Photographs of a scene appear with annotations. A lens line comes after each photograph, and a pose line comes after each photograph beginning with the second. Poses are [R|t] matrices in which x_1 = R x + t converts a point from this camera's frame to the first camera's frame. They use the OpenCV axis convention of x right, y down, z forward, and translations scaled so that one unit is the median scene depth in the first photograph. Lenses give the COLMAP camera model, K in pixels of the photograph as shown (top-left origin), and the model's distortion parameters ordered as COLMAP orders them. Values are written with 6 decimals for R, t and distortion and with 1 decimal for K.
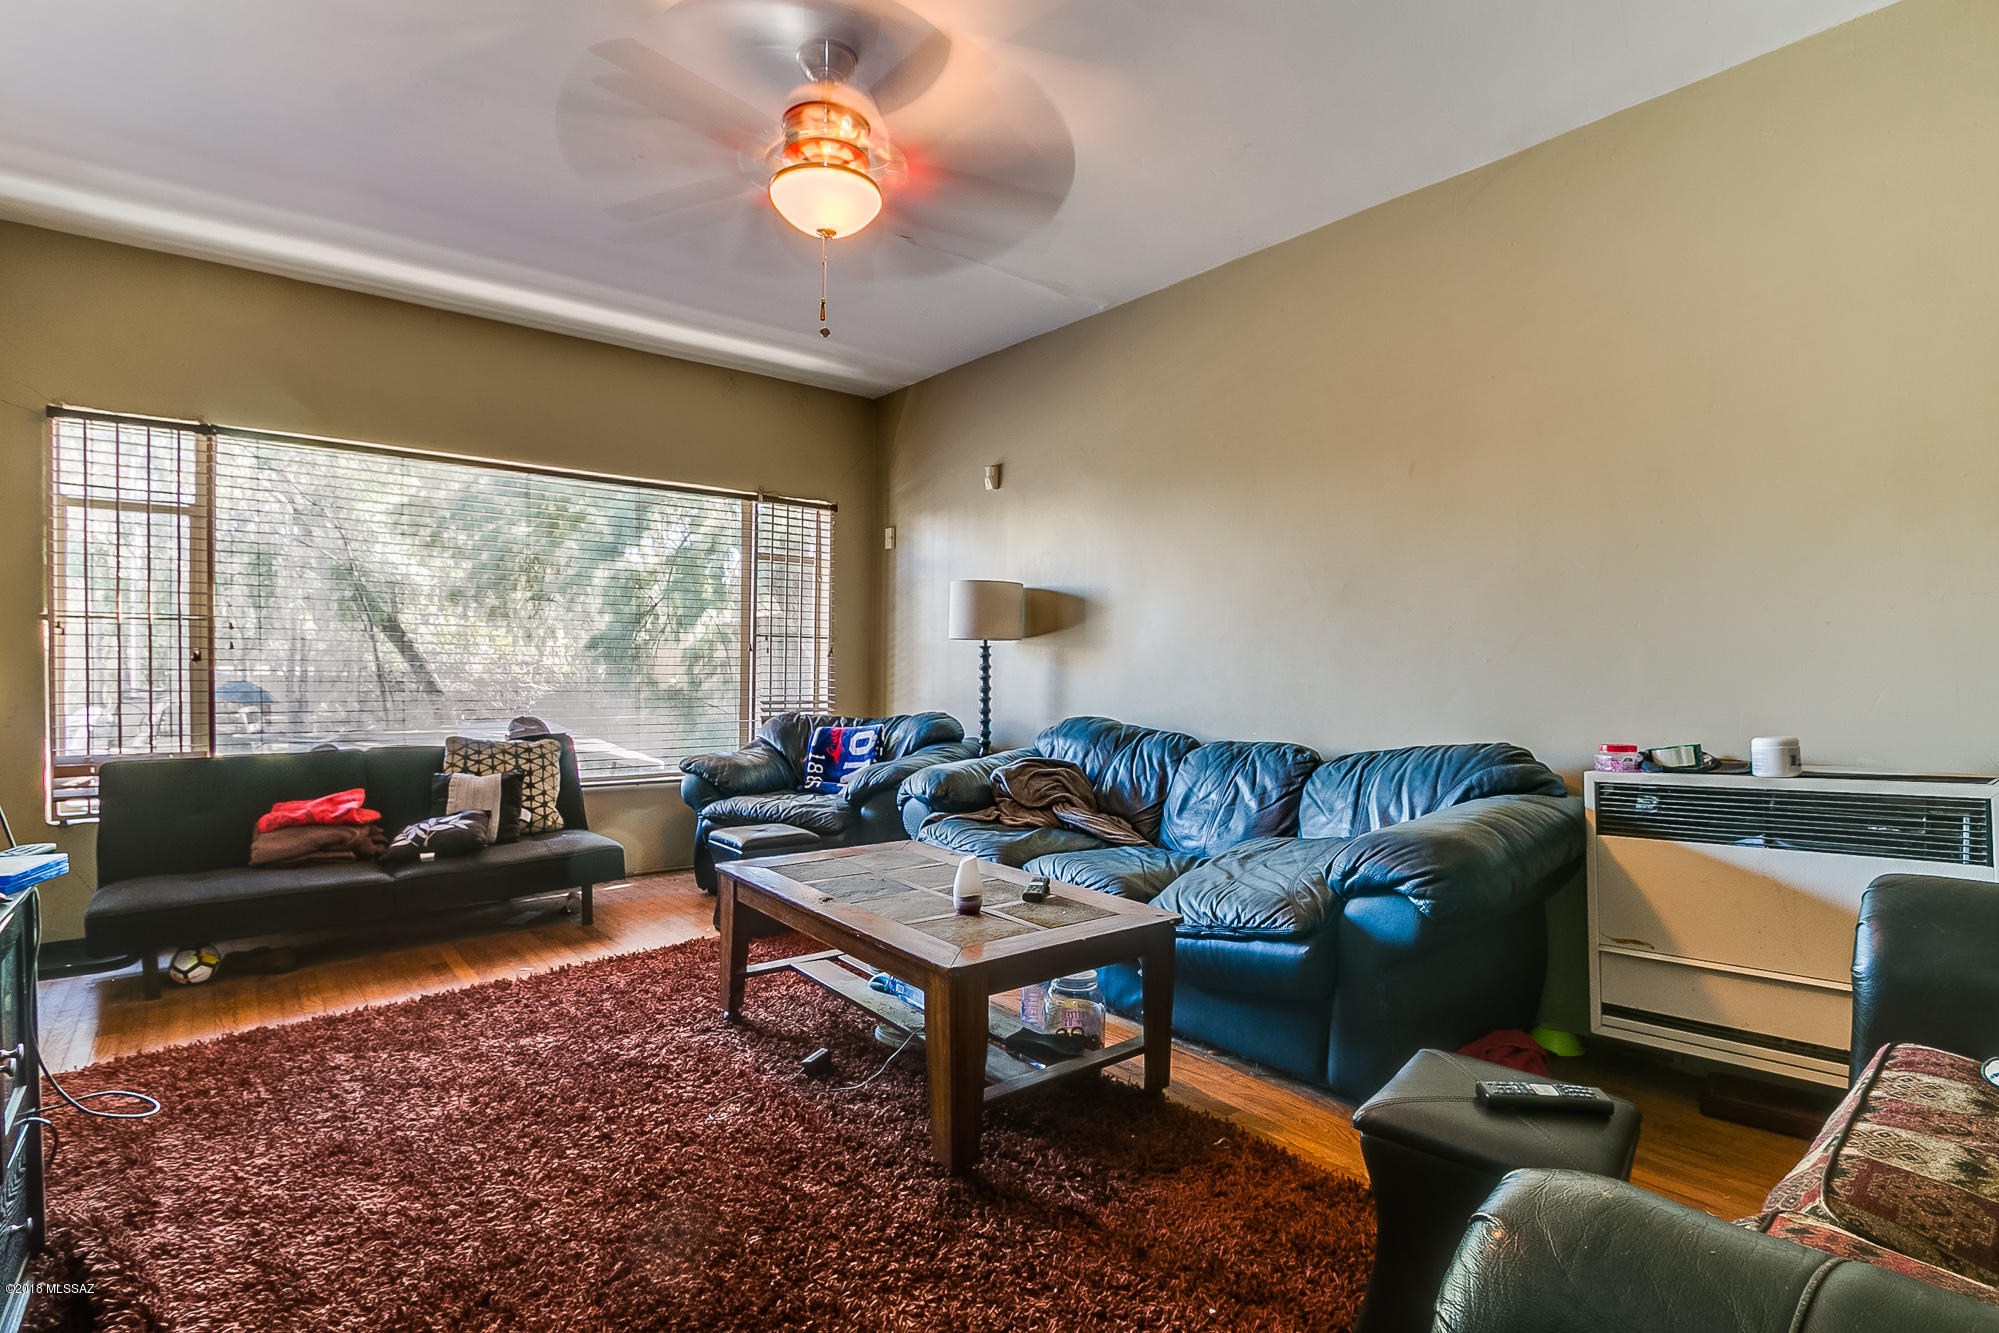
lens RADIAL K [[1146.9, 0, 1000.3], [0, 1146.9, 688.3], [0, 0, 1]] dist [-0.014178, 0.000064]
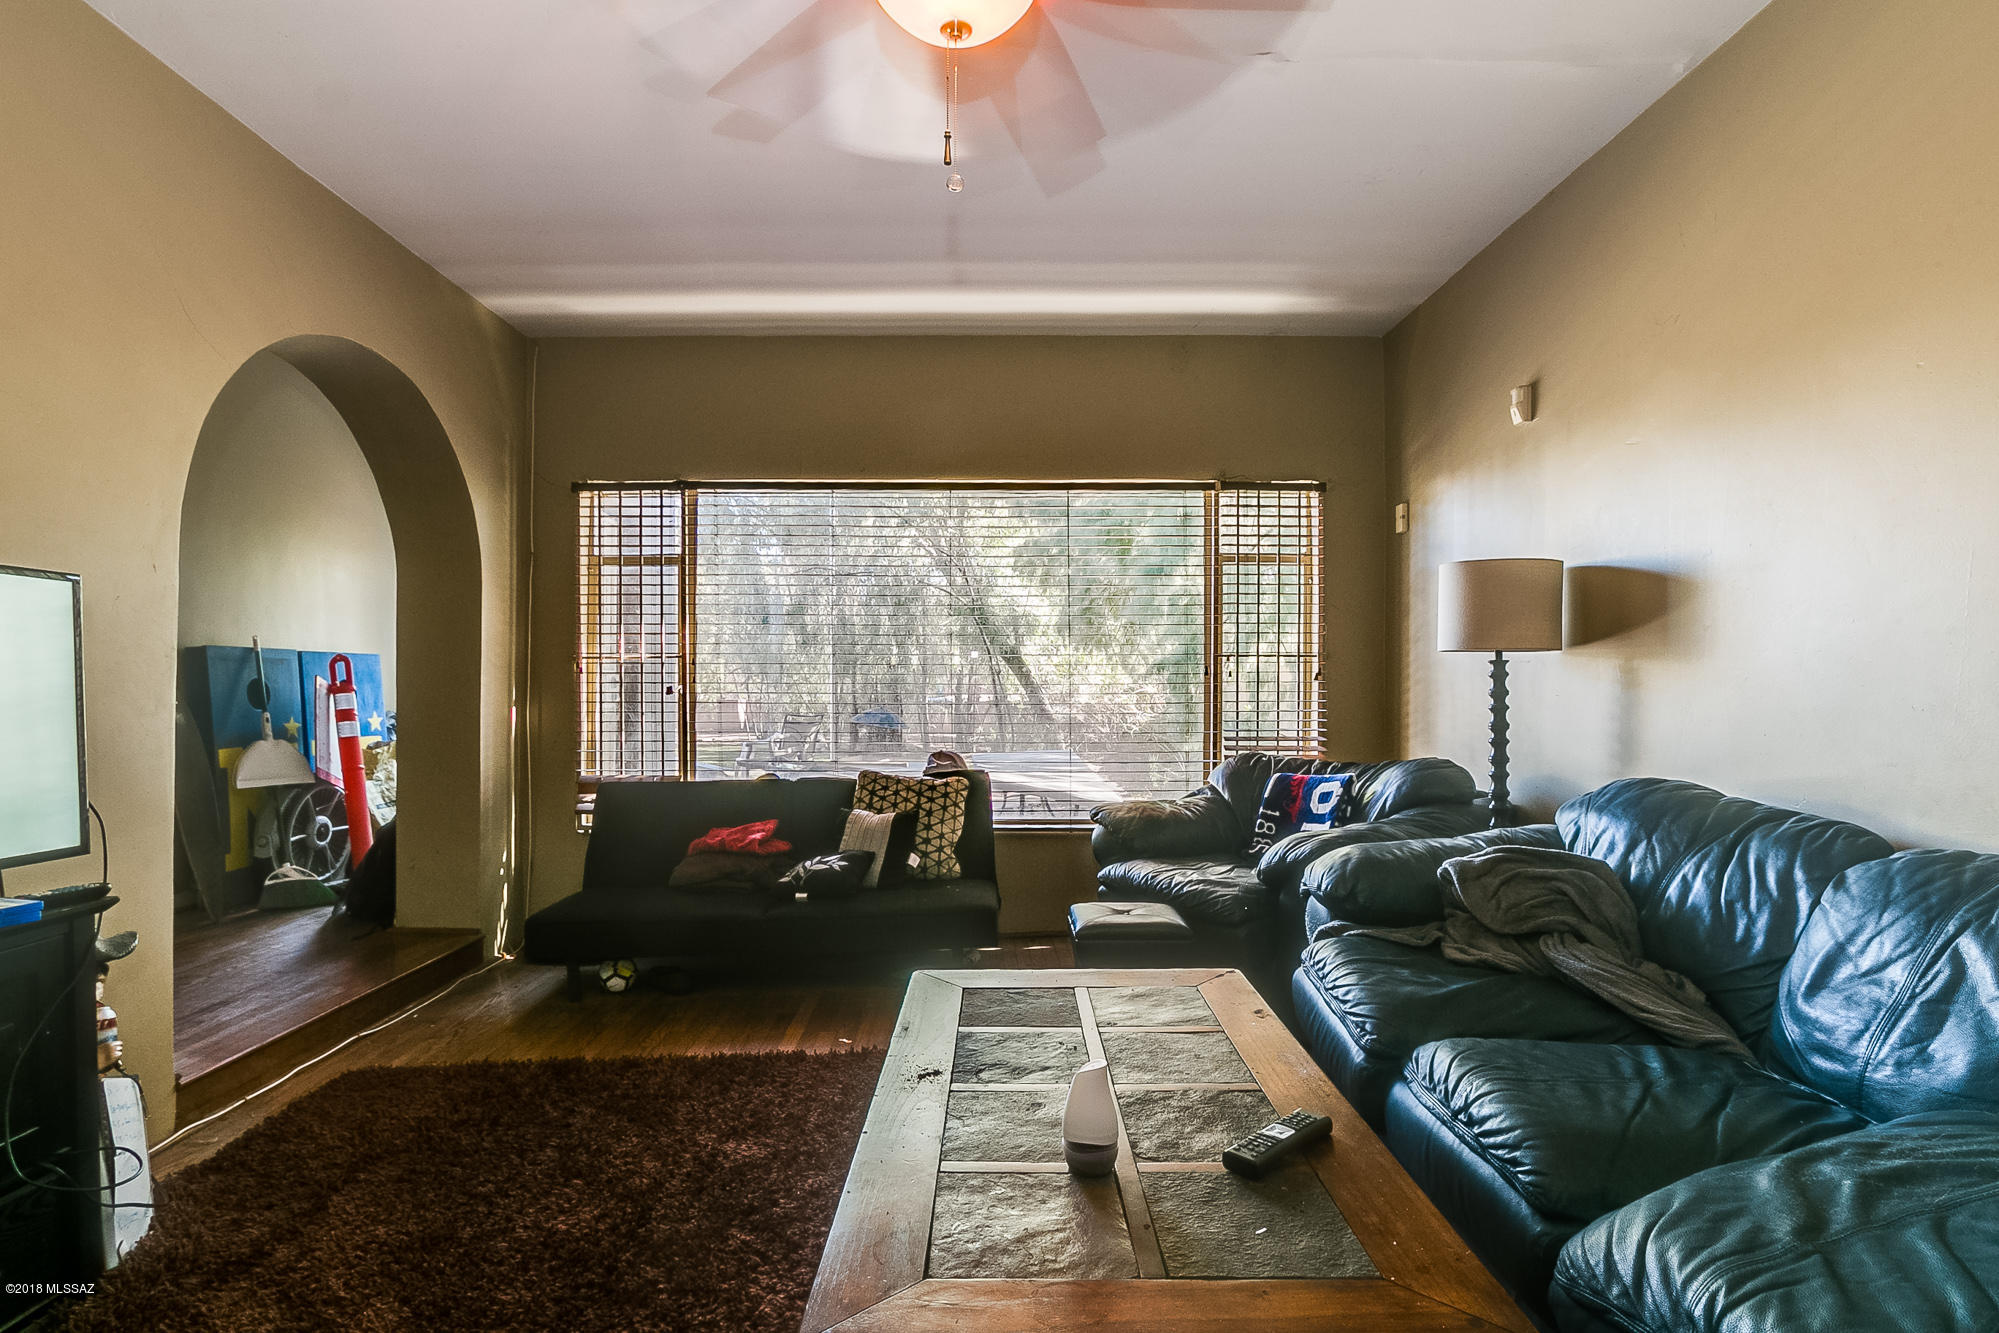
lens RADIAL K [[1014.8, 0, 1000.8], [0, 1014.8, 686.3], [0, 0, 1]] dist [-0.033310, 0.017955]
pose [[0.750072, -0.012455, -0.661239, 0.169482], [-0.002096, 0.999773, -0.021209, -0.010426], [0.661353, 0.017295, 0.749876, 0.425076]]
